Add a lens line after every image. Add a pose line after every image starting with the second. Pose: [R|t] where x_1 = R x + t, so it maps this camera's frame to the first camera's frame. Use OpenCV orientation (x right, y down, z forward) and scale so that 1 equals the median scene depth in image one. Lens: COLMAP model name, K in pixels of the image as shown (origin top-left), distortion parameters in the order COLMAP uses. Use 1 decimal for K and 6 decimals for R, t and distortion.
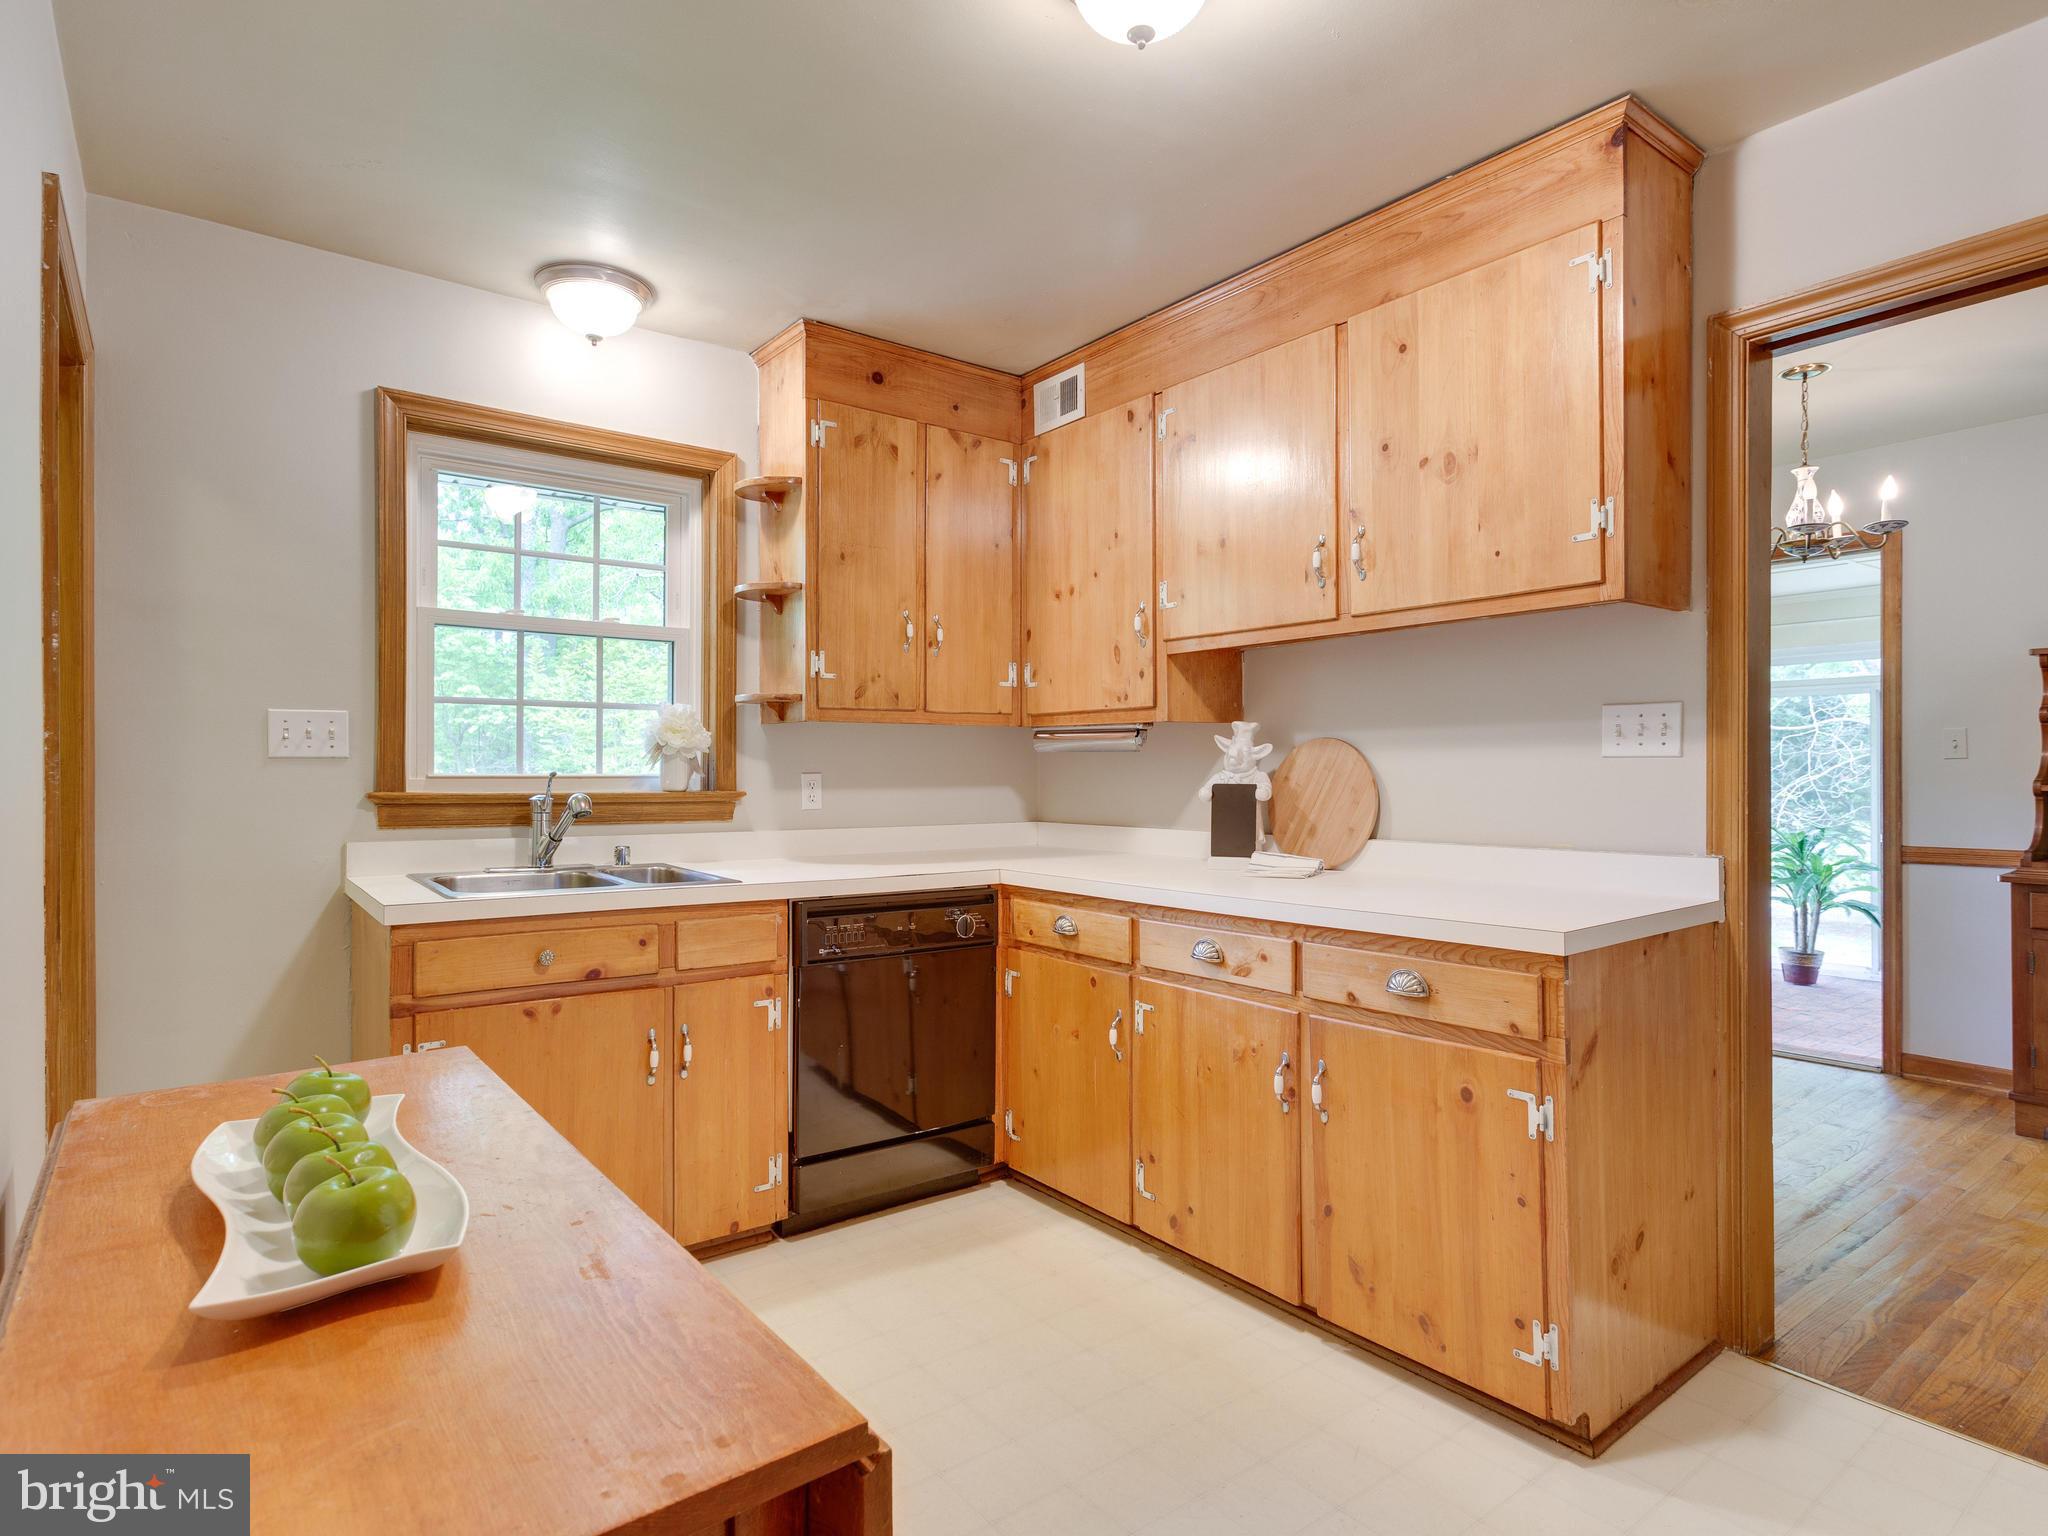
lens RADIAL K [[1093.9, 0, 1024.0], [0, 1093.9, 768.0], [0, 0, 1]] dist [-0.001447, -0.000144]
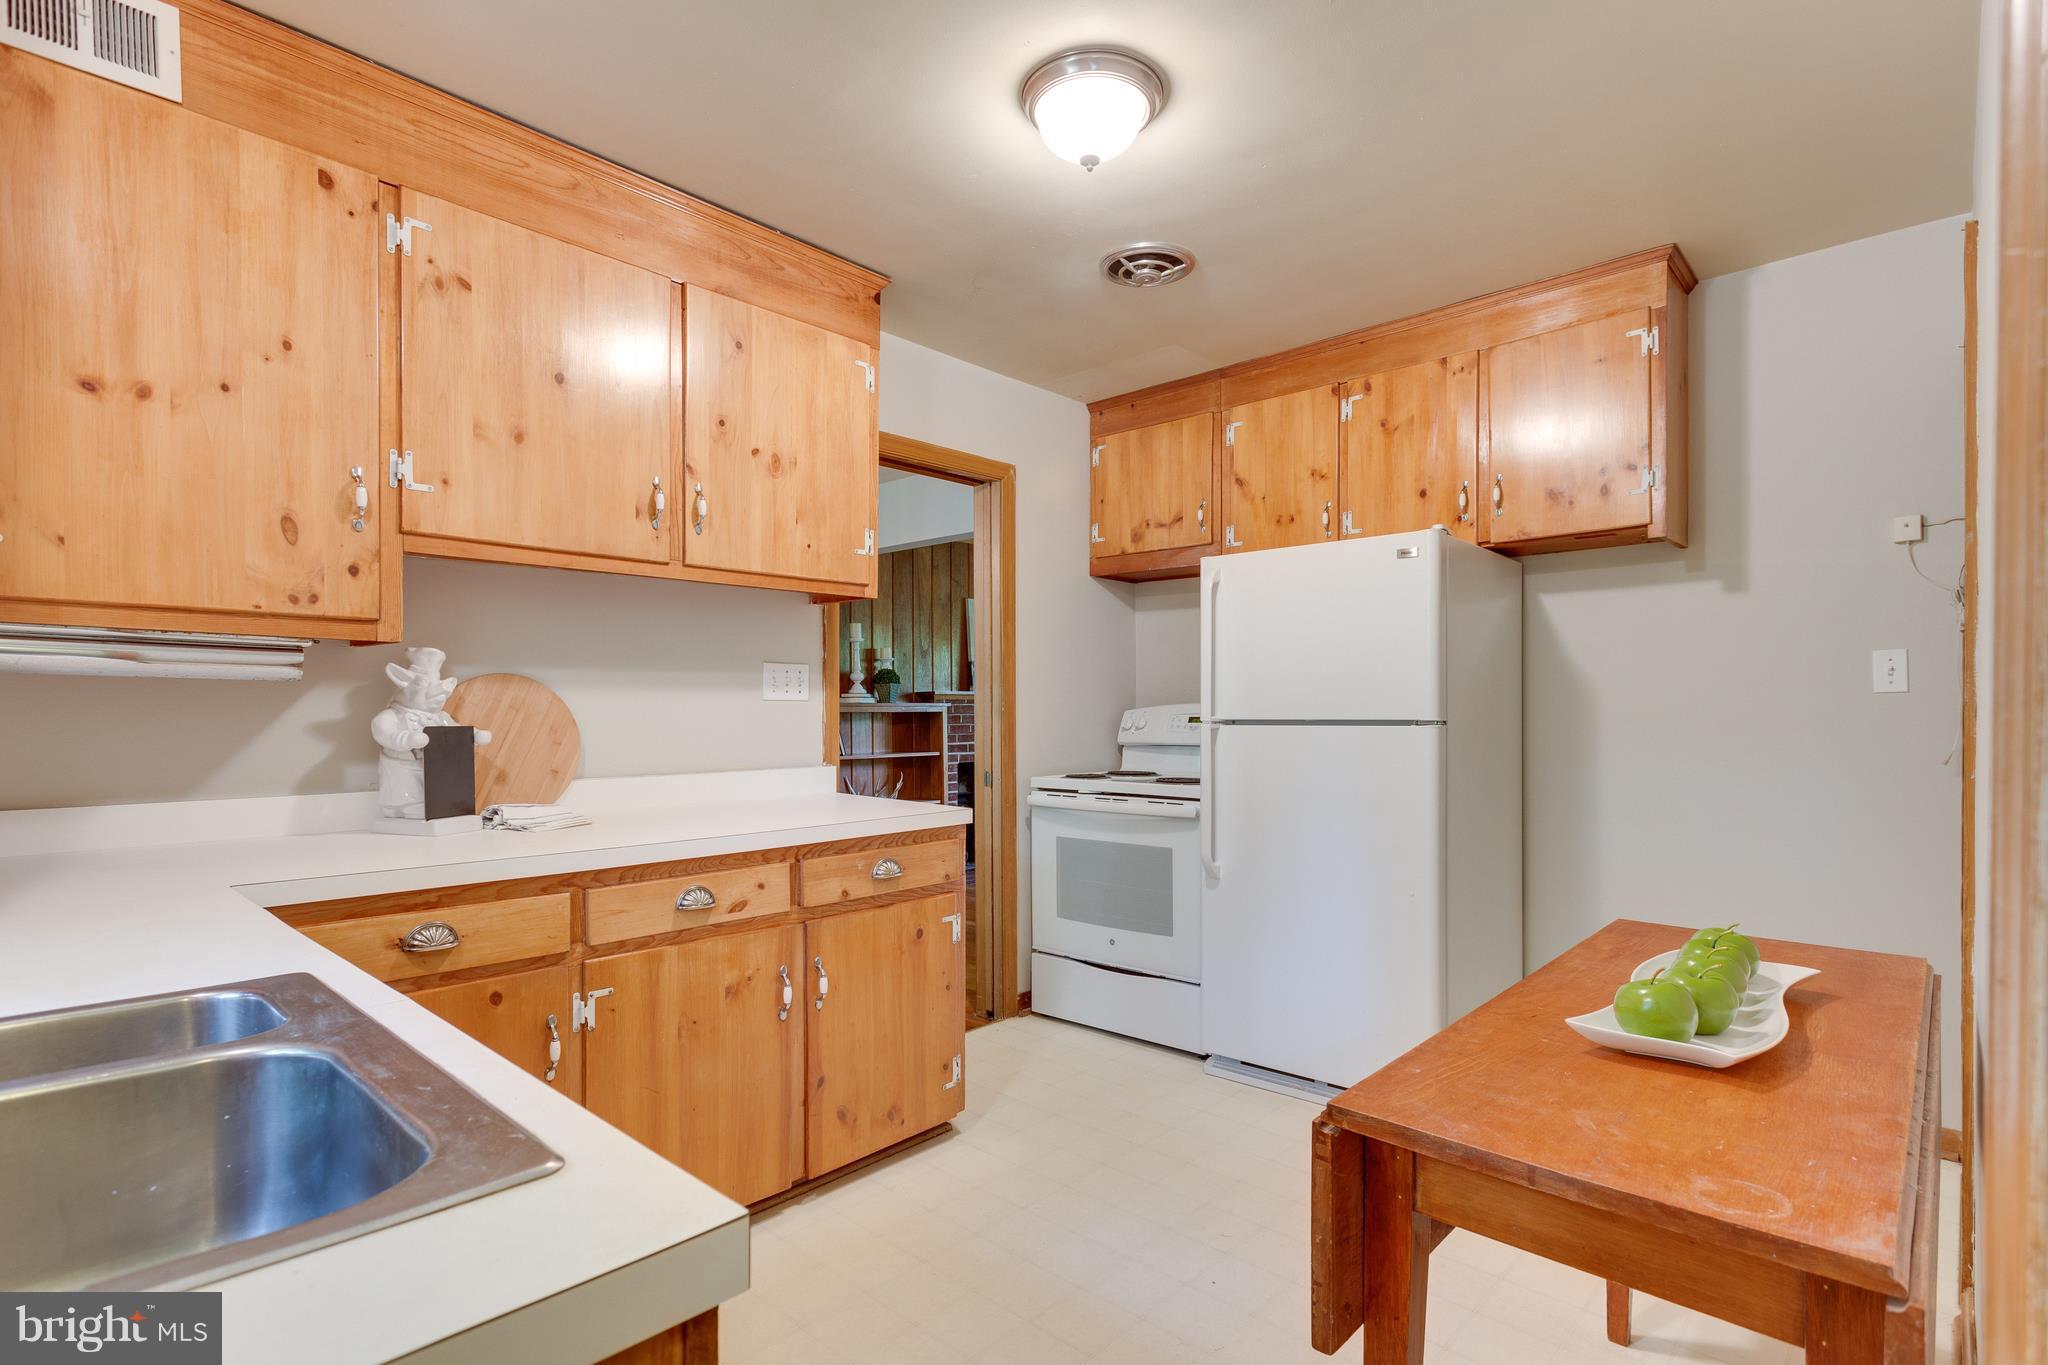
lens RADIAL K [[997.4, 0, 1023.8], [0, 997.4, 714.2], [0, 0, 1]] dist [0.003304, 0.000111]
pose [[-0.163699, -0.003470, 0.986504, -0.745372], [-0.002769, 0.999991, 0.003058, 0.002885], [-0.986506, -0.002231, -0.163707, 0.873154]]
